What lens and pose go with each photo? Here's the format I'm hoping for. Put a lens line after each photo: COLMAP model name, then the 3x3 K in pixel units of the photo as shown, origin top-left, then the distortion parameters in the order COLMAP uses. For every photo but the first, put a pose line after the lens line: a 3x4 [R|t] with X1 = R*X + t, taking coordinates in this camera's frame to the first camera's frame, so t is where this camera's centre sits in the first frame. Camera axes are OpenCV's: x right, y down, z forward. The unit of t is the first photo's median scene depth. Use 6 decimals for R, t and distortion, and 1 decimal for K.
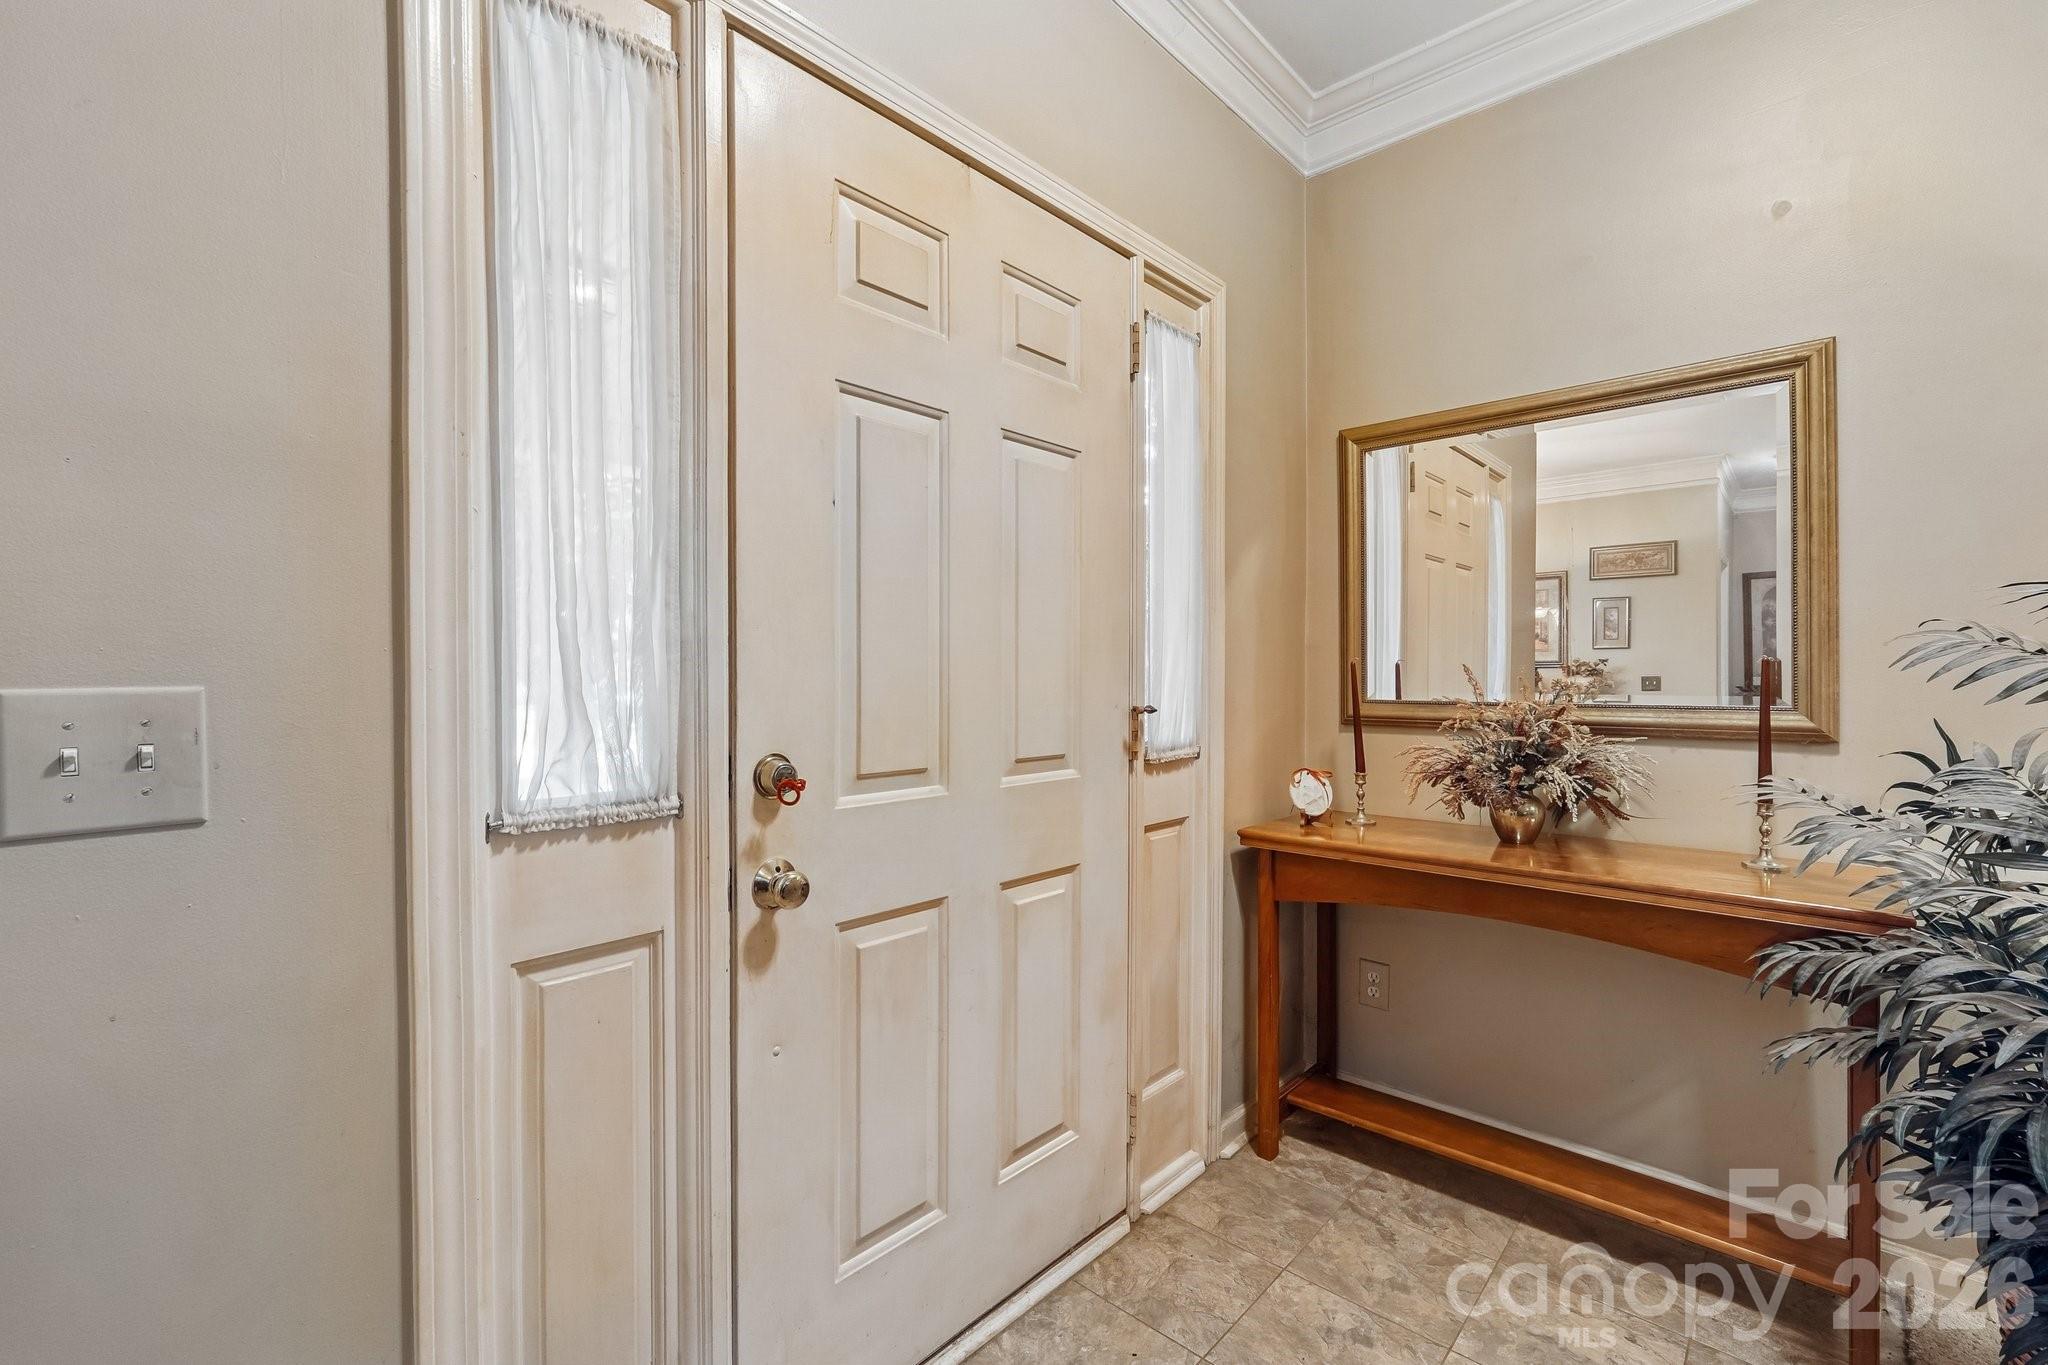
lens RADIAL K [[873.5, 0, 1019.2], [0, 873.5, 680.8], [0, 0, 1]] dist [-0.015561, 0.005965]
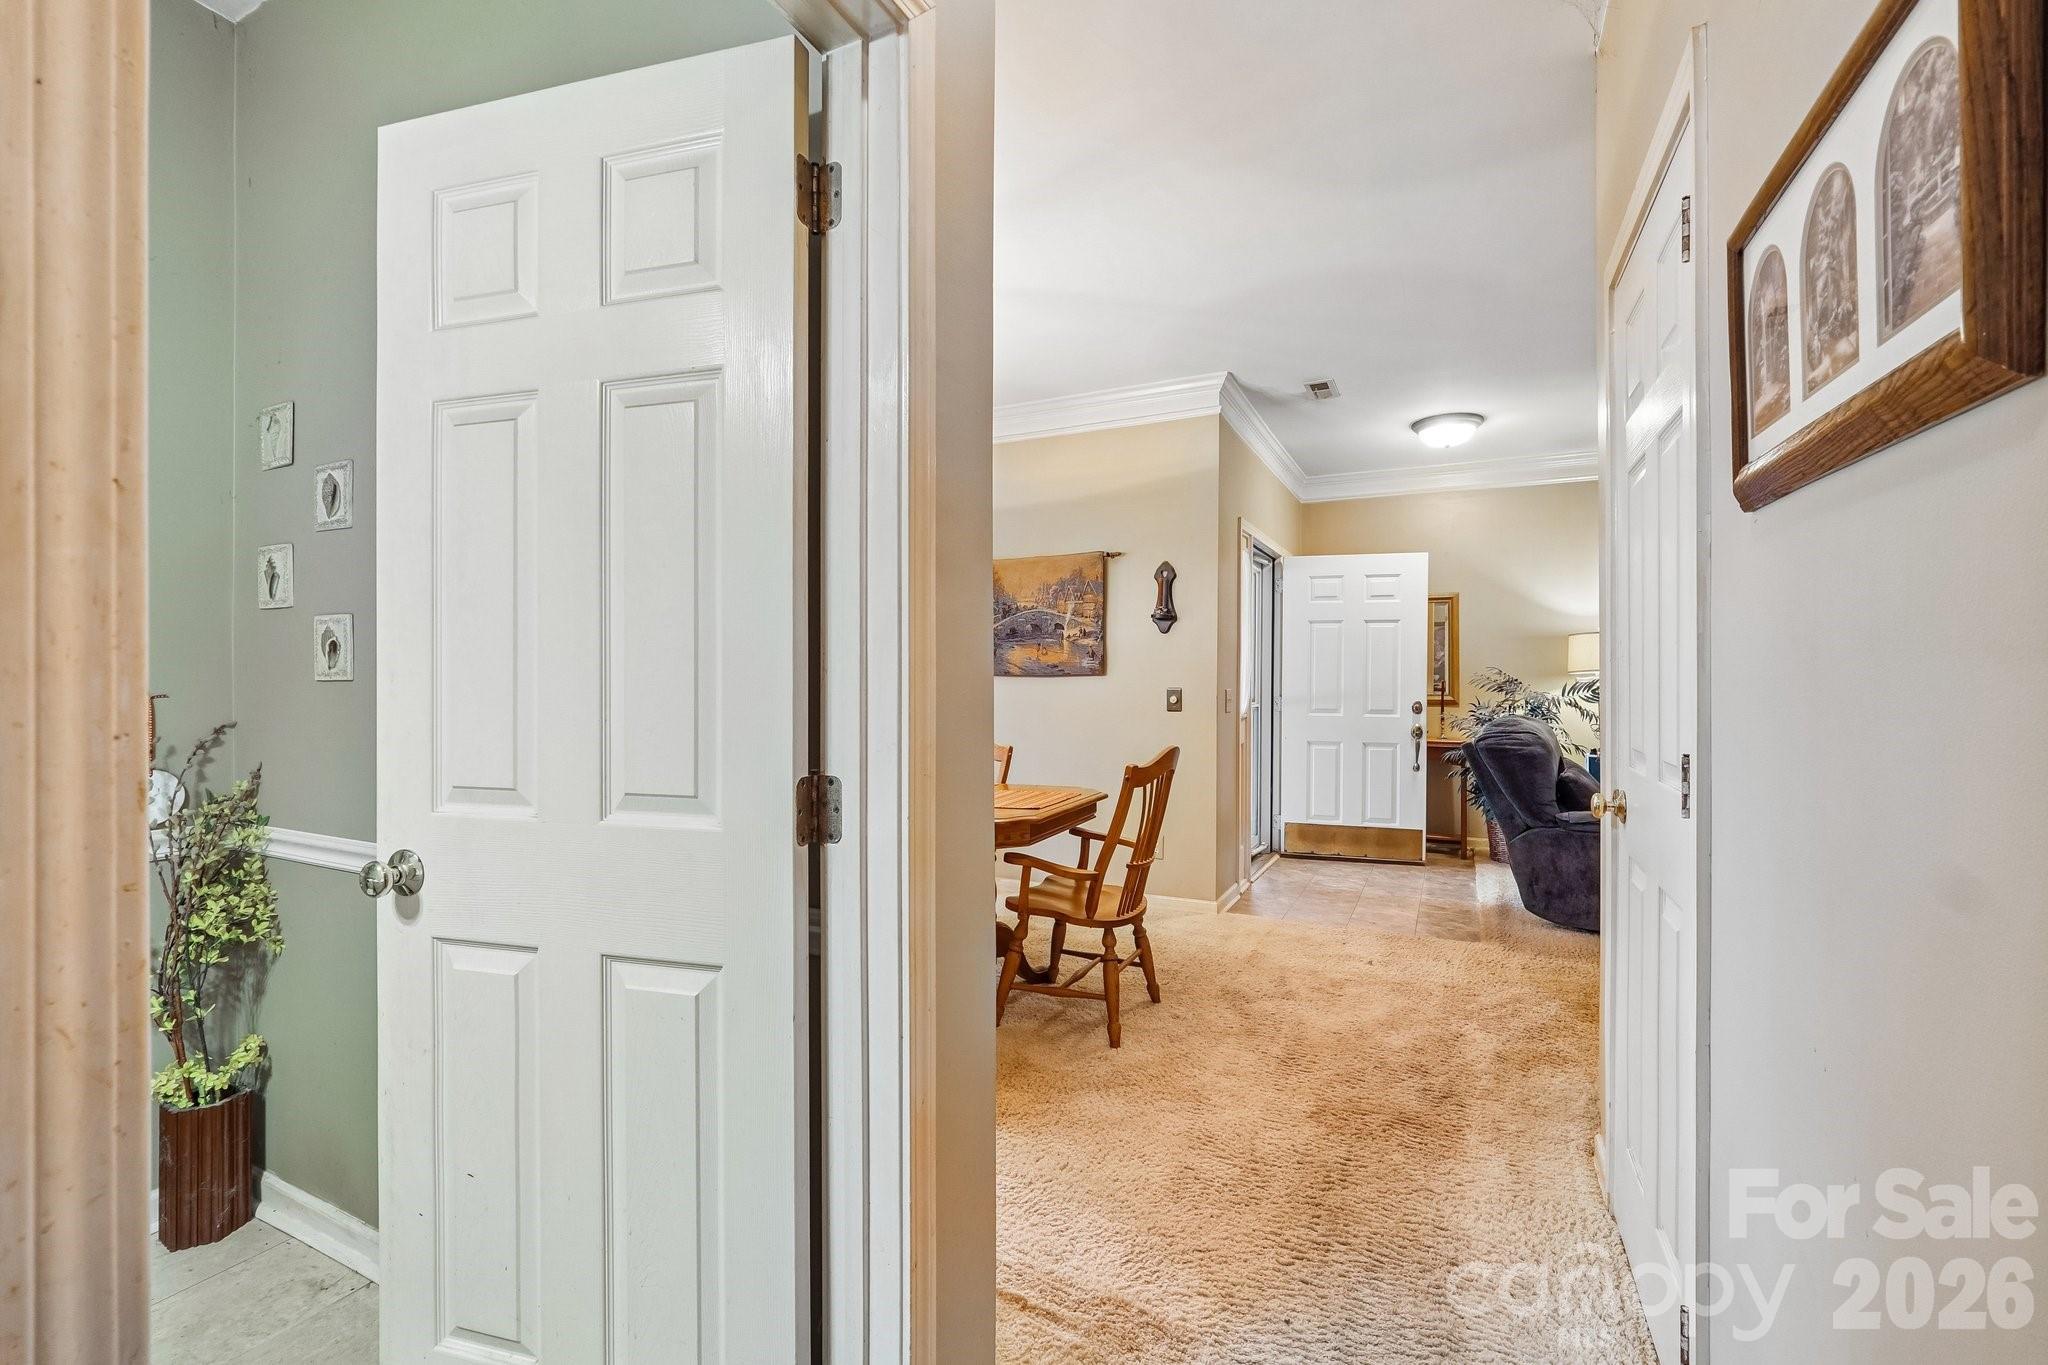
lens RADIAL K [[873.5, 0, 1029.6], [0, 873.5, 675.9], [0, 0, 1]] dist [-0.015561, 0.005965]
pose [[0.958064, 0.003410, 0.286534, -1.896330], [-0.000563, 0.999950, -0.010019, -0.009633], [-0.286554, 0.009437, 0.958018, -2.059755]]
